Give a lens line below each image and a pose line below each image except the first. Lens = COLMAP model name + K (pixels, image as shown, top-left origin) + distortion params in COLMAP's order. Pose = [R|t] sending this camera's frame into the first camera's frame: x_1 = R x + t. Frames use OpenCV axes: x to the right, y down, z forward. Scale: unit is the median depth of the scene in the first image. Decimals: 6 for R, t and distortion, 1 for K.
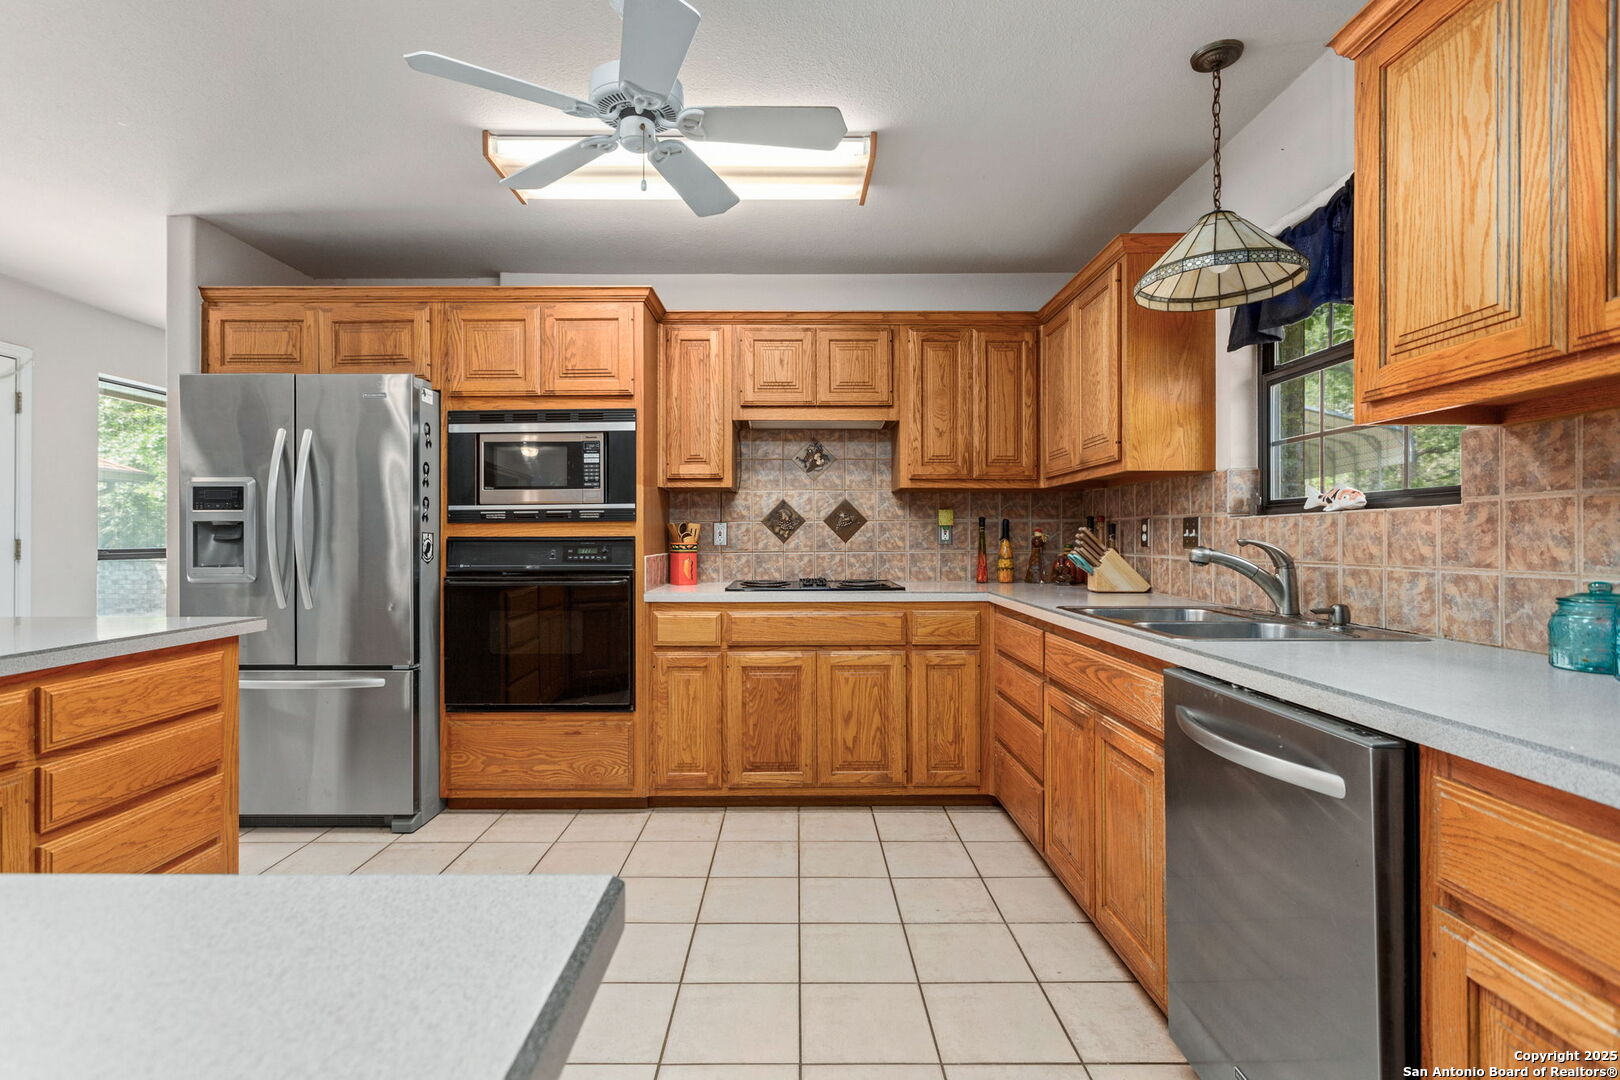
lens RADIAL K [[793.3, 0, 801.4], [0, 793.3, 540.4], [0, 0, 1]] dist [-0.057602, 0.040755]
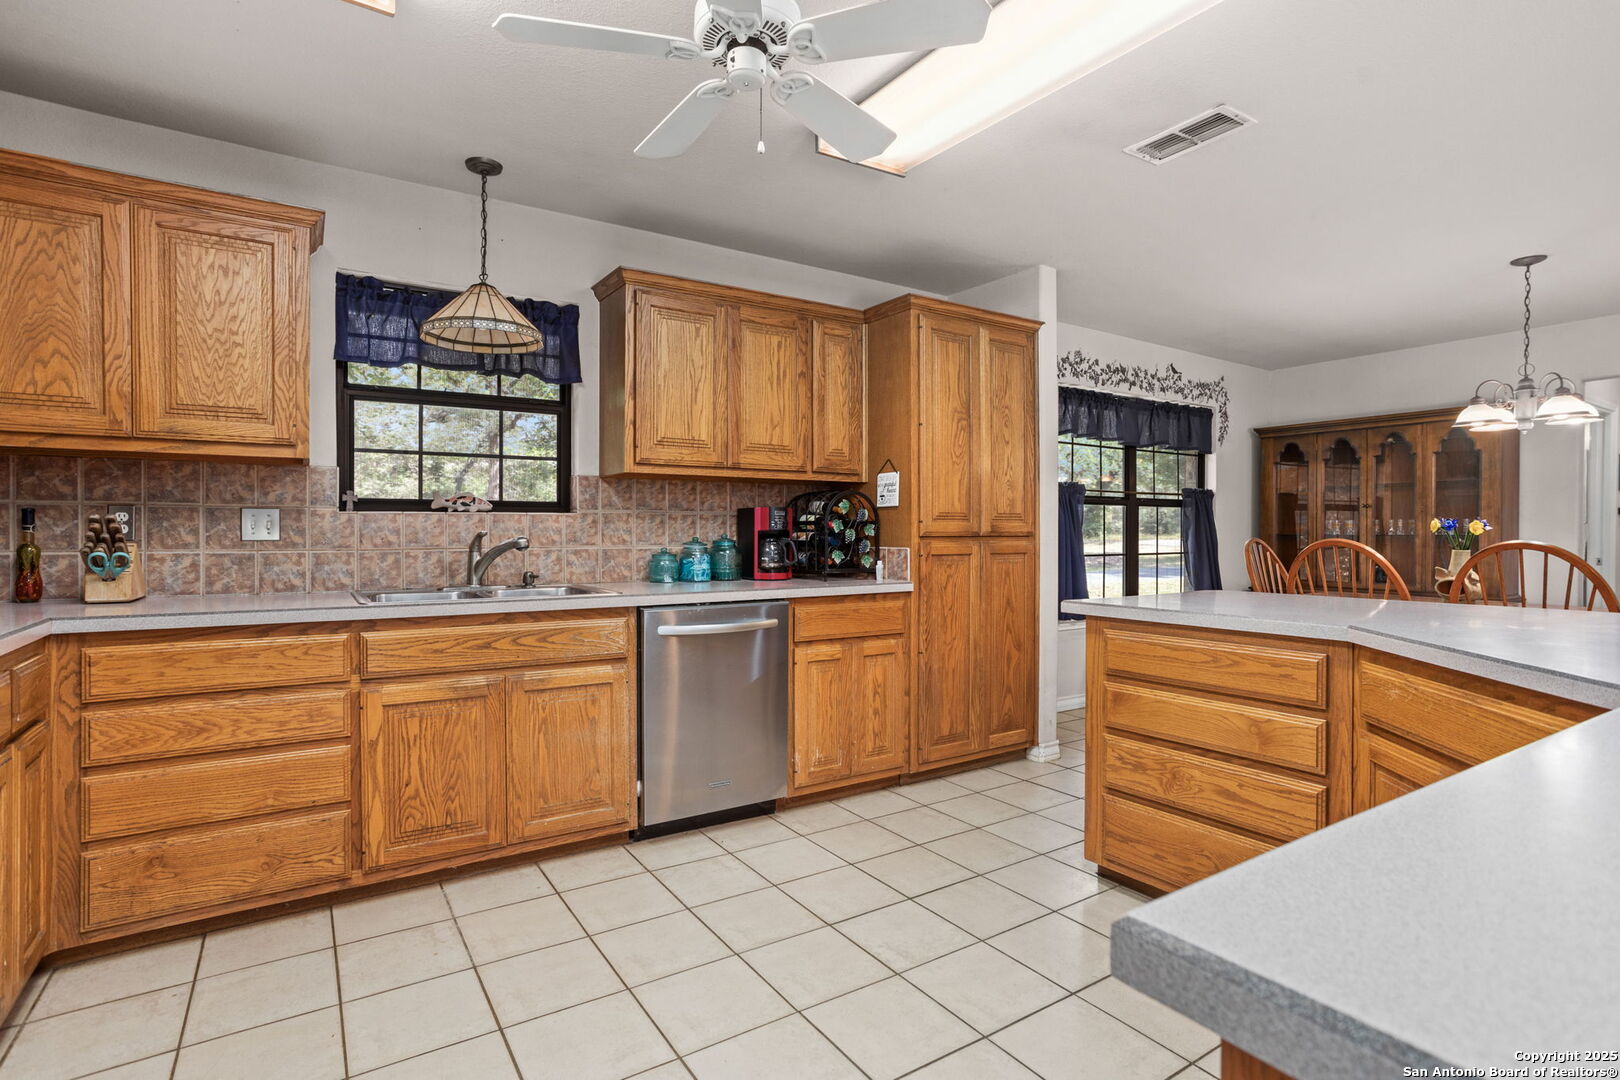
lens RADIAL K [[793.3, 0, 801.4], [0, 793.3, 540.4], [0, 0, 1]] dist [-0.057602, 0.040755]
pose [[-0.539276, -0.009274, 0.842078, -1.158048], [0.001445, 0.999928, 0.011939, -0.001182], [-0.842128, 0.007655, -0.539223, 1.660542]]
